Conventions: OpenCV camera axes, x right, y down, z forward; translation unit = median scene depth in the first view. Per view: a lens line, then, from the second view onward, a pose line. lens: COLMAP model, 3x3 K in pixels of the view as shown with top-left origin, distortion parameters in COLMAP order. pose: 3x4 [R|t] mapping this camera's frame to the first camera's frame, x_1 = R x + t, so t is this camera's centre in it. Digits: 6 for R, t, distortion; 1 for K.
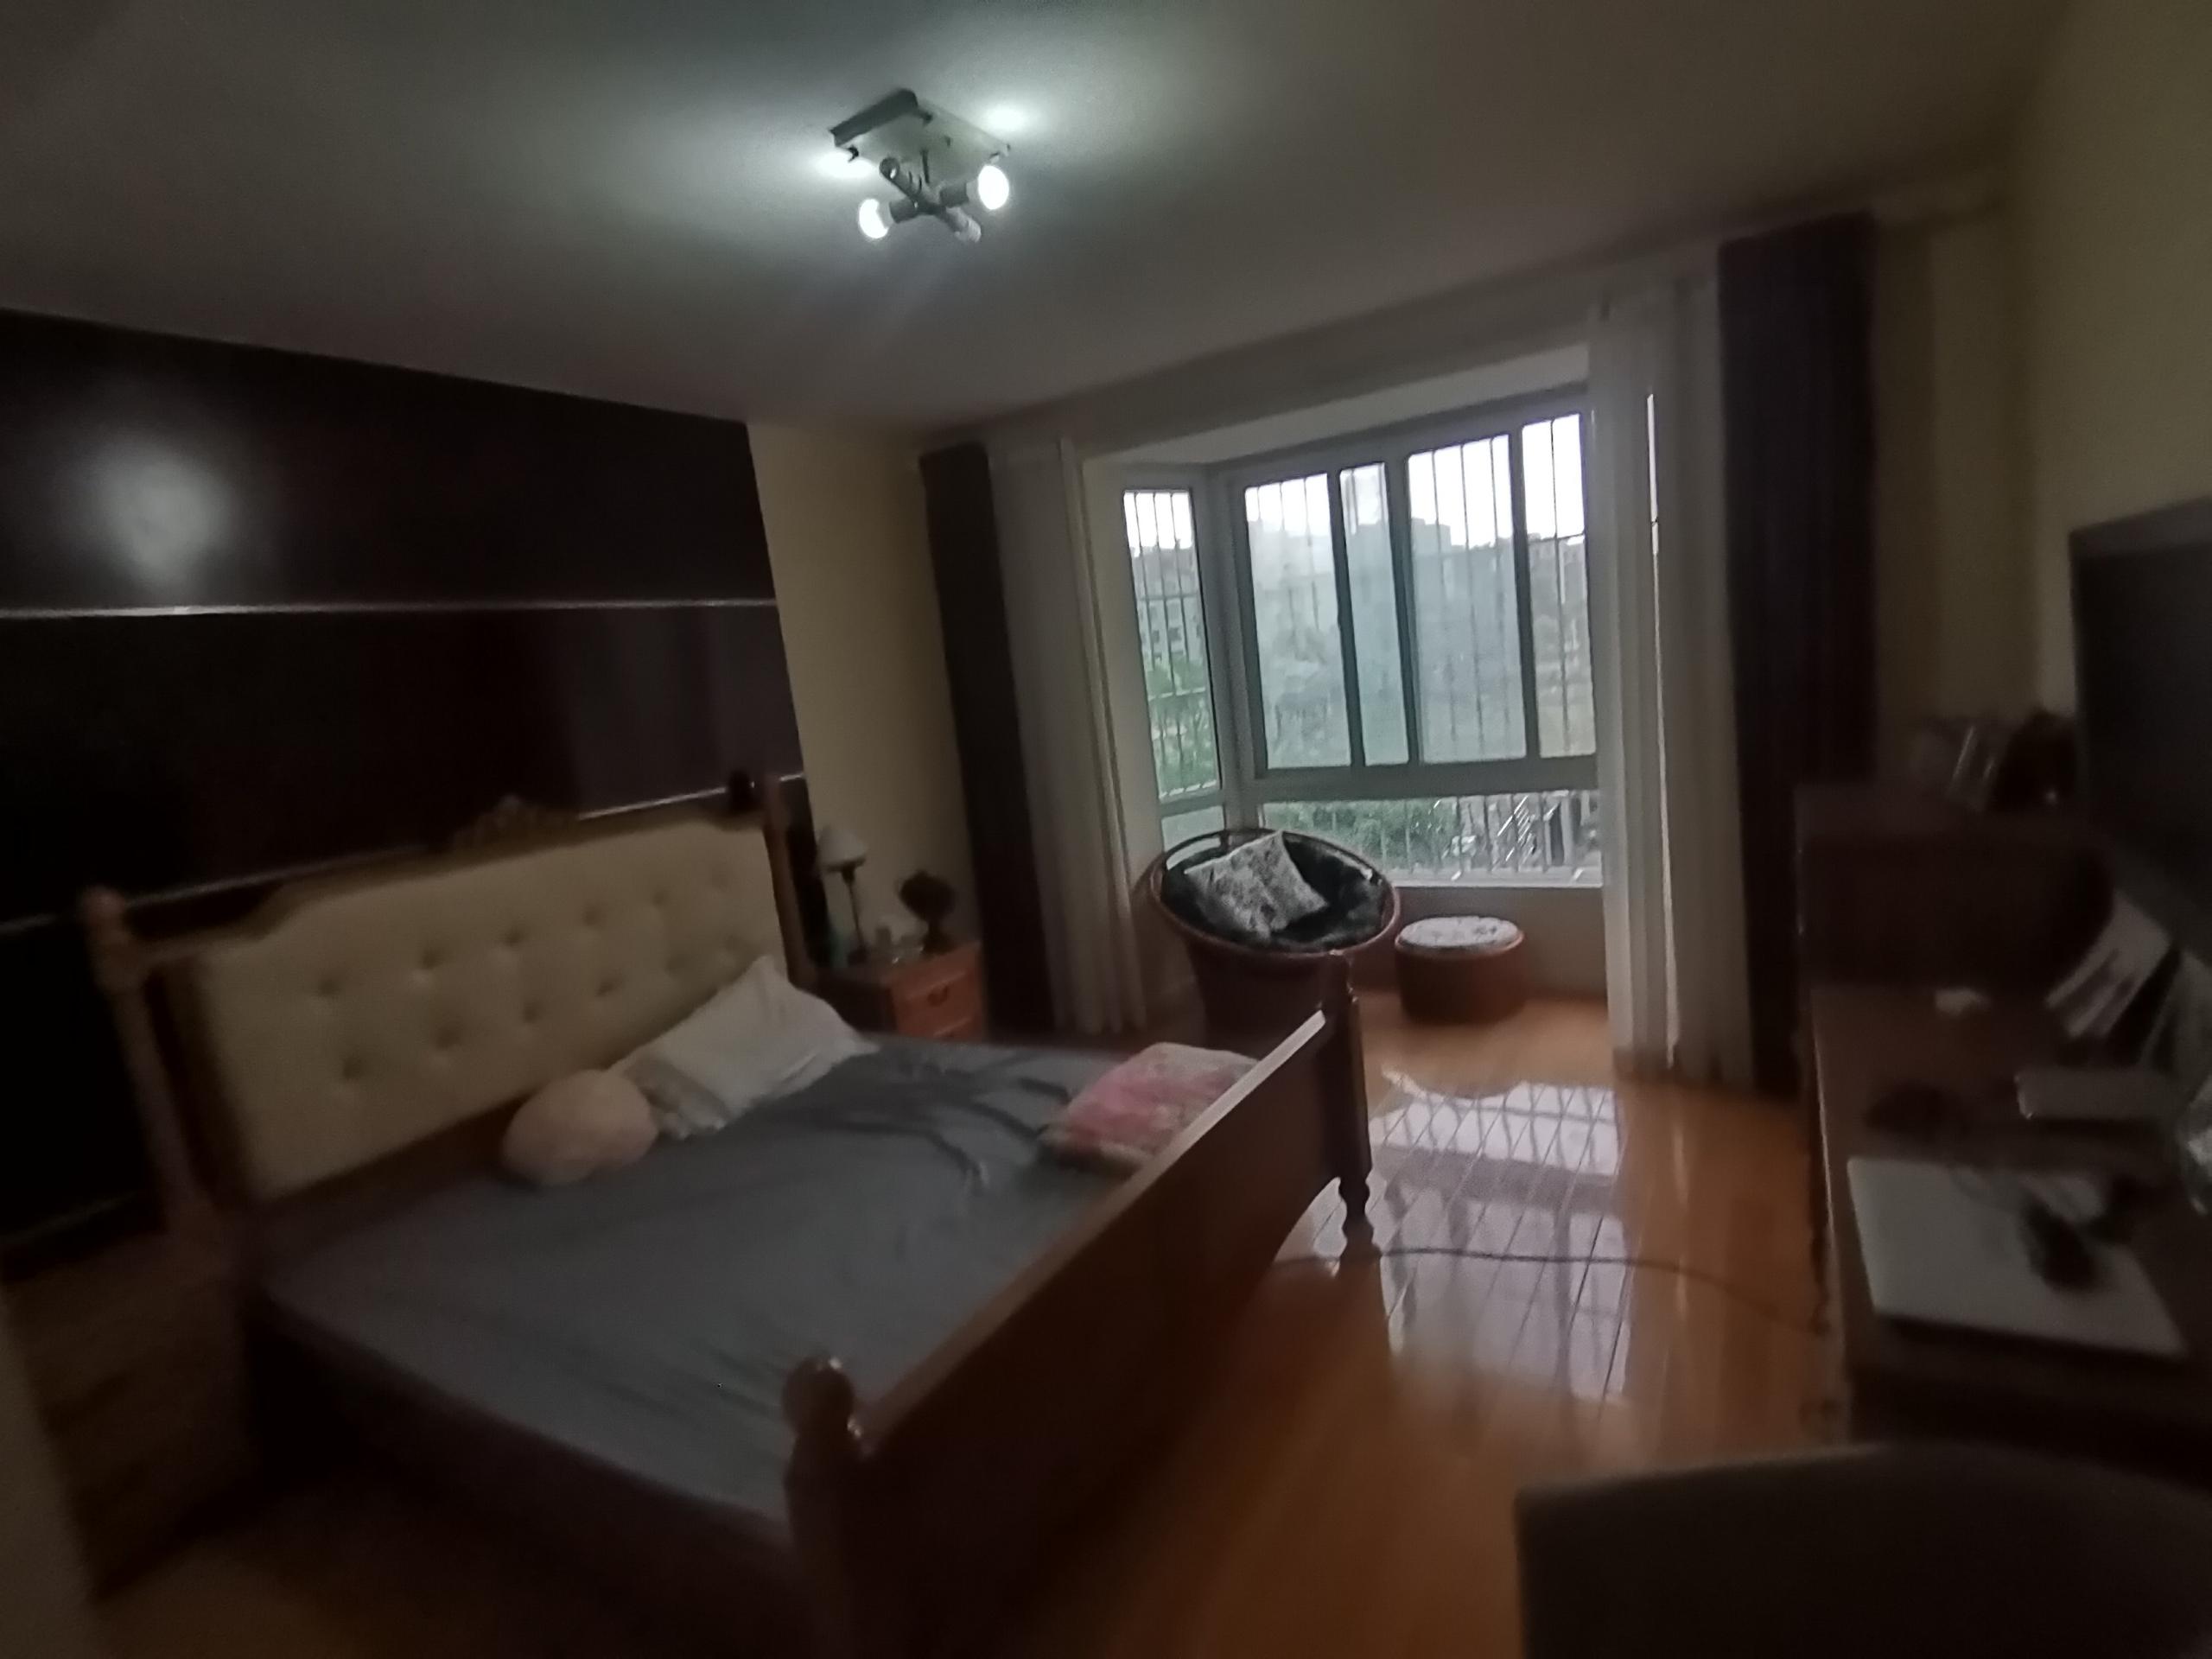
lens RADIAL K [[1109.6, 0, 1106.0], [0, 1109.6, 829.5], [0, 0, 1]] dist [-0.003366, -0.012468]
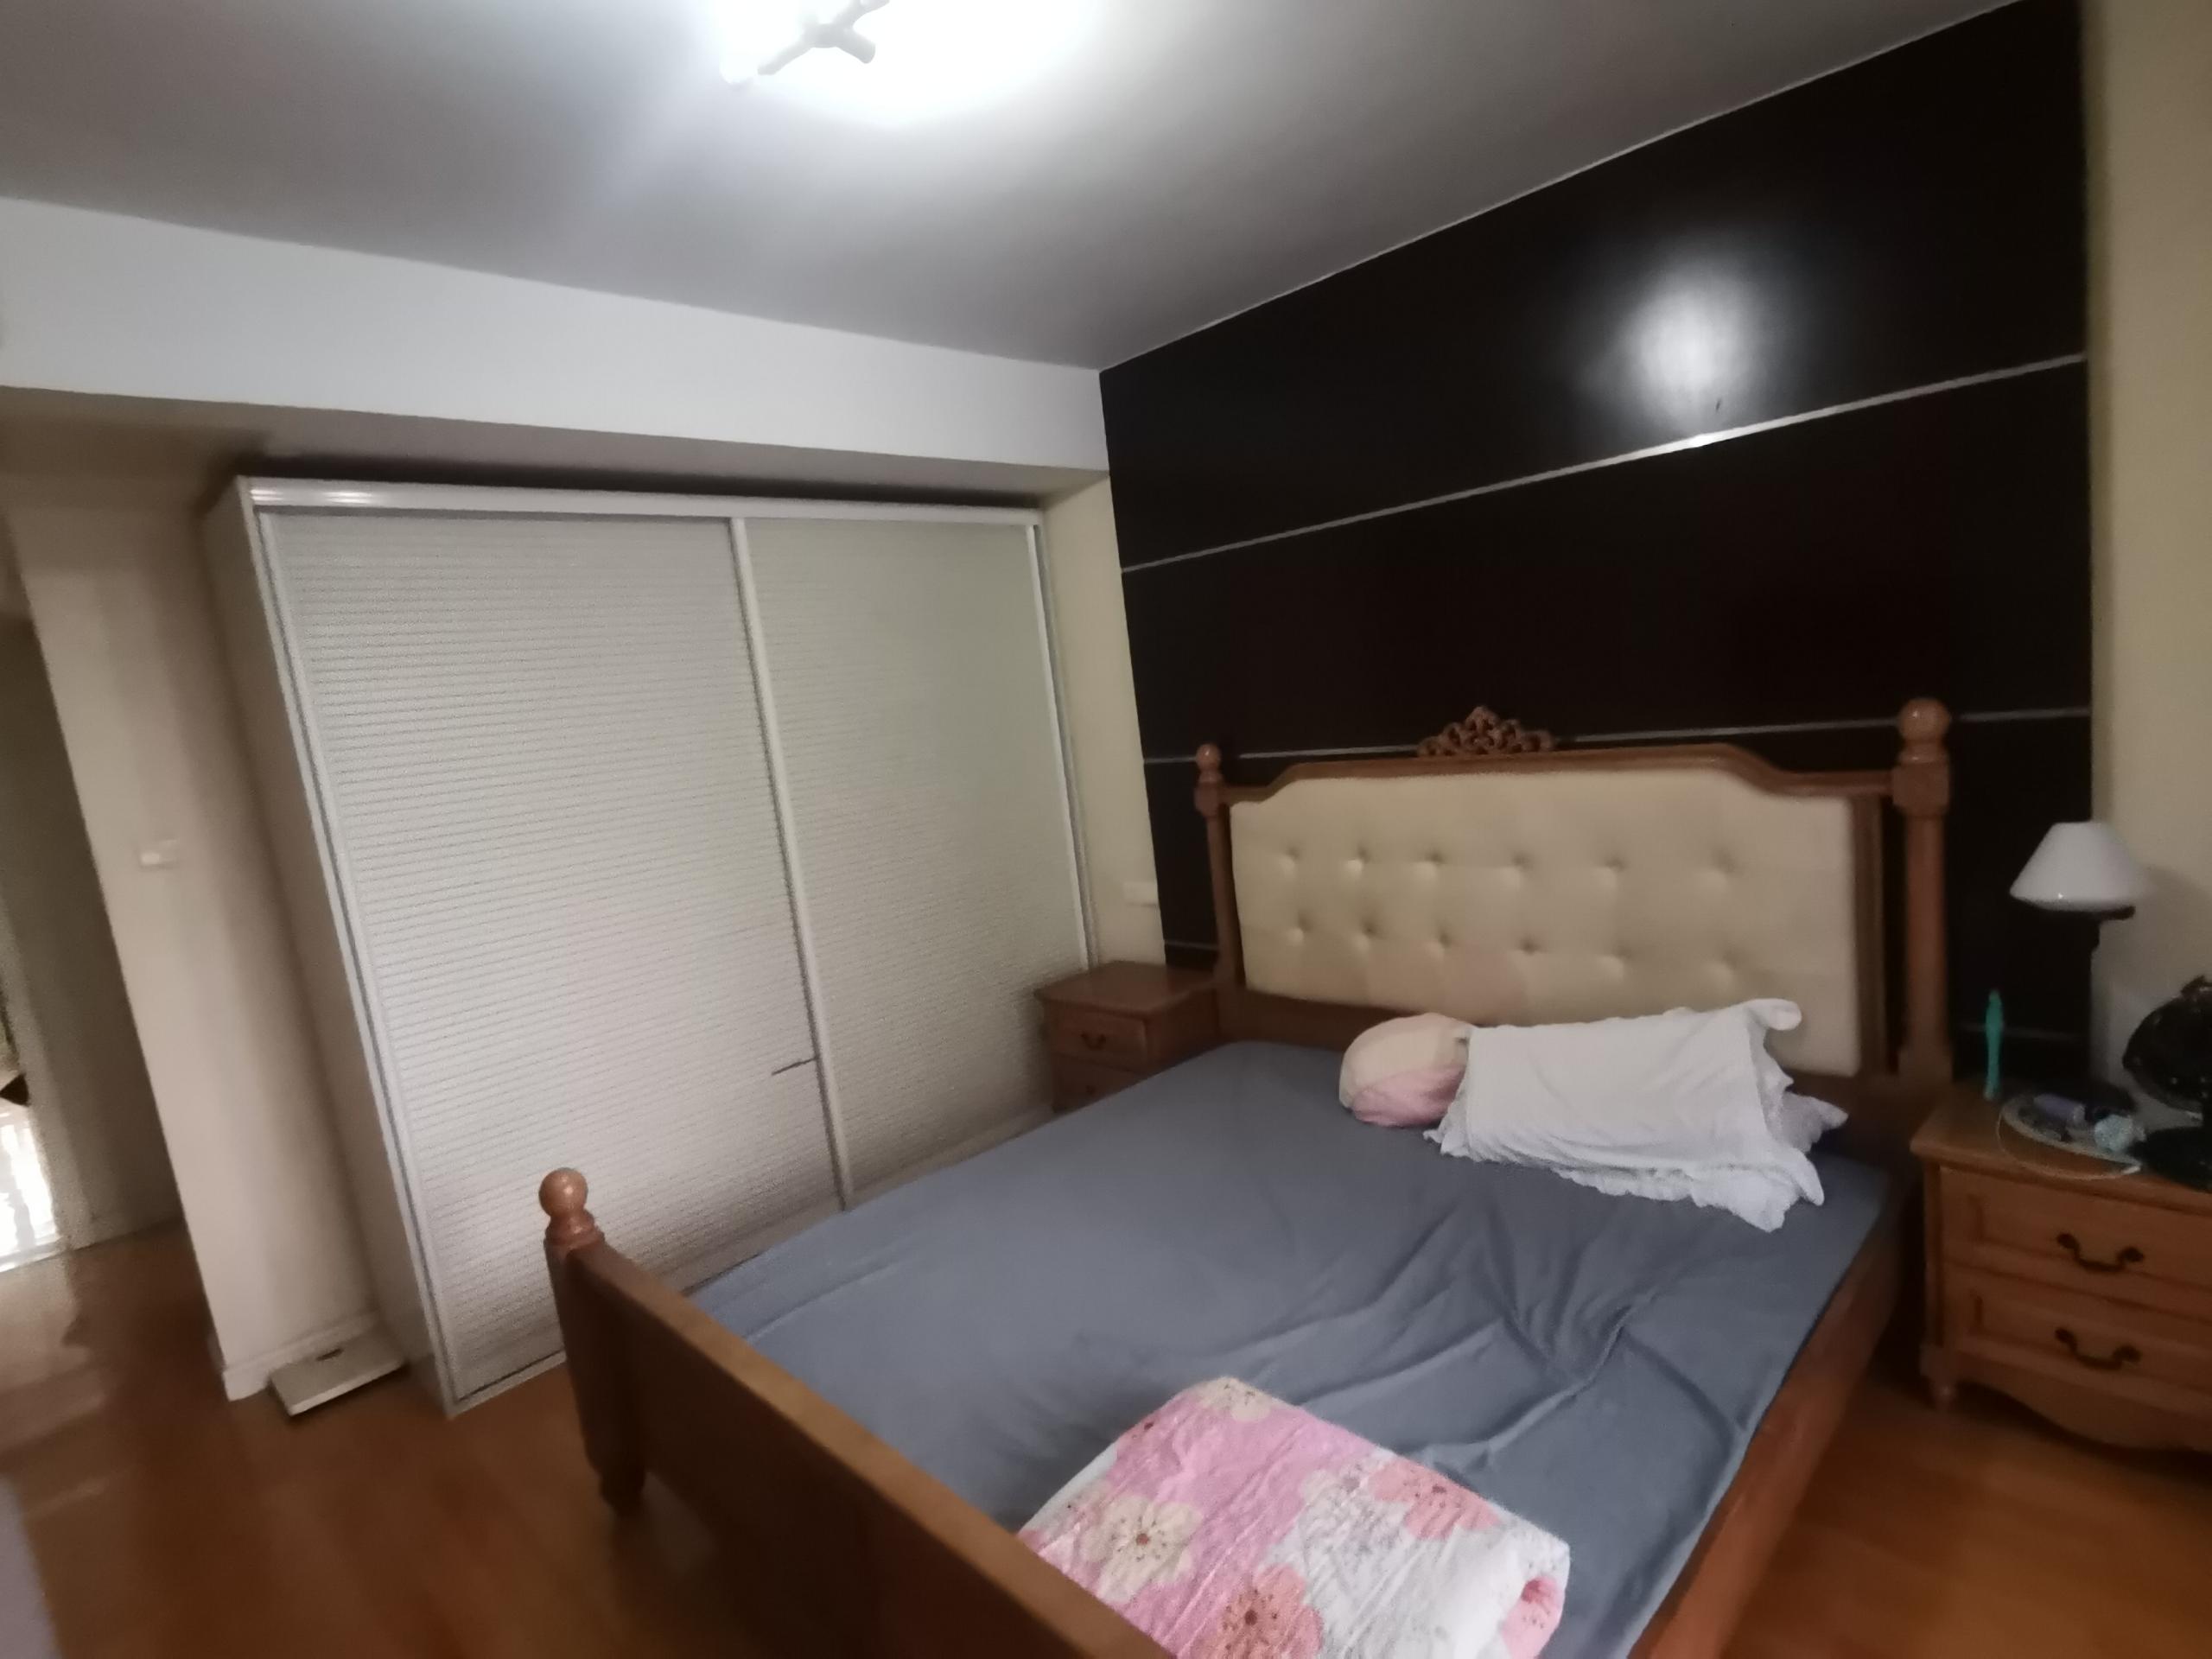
lens RADIAL K [[1109.6, 0, 1106.0], [0, 1109.6, 829.5], [0, 0, 1]] dist [-0.003366, -0.012468]
pose [[-0.225984, 0.276694, -0.934008, 0.422195], [0.020329, 0.959943, 0.279458, -0.201268], [0.973919, 0.044166, -0.222557, 0.953290]]
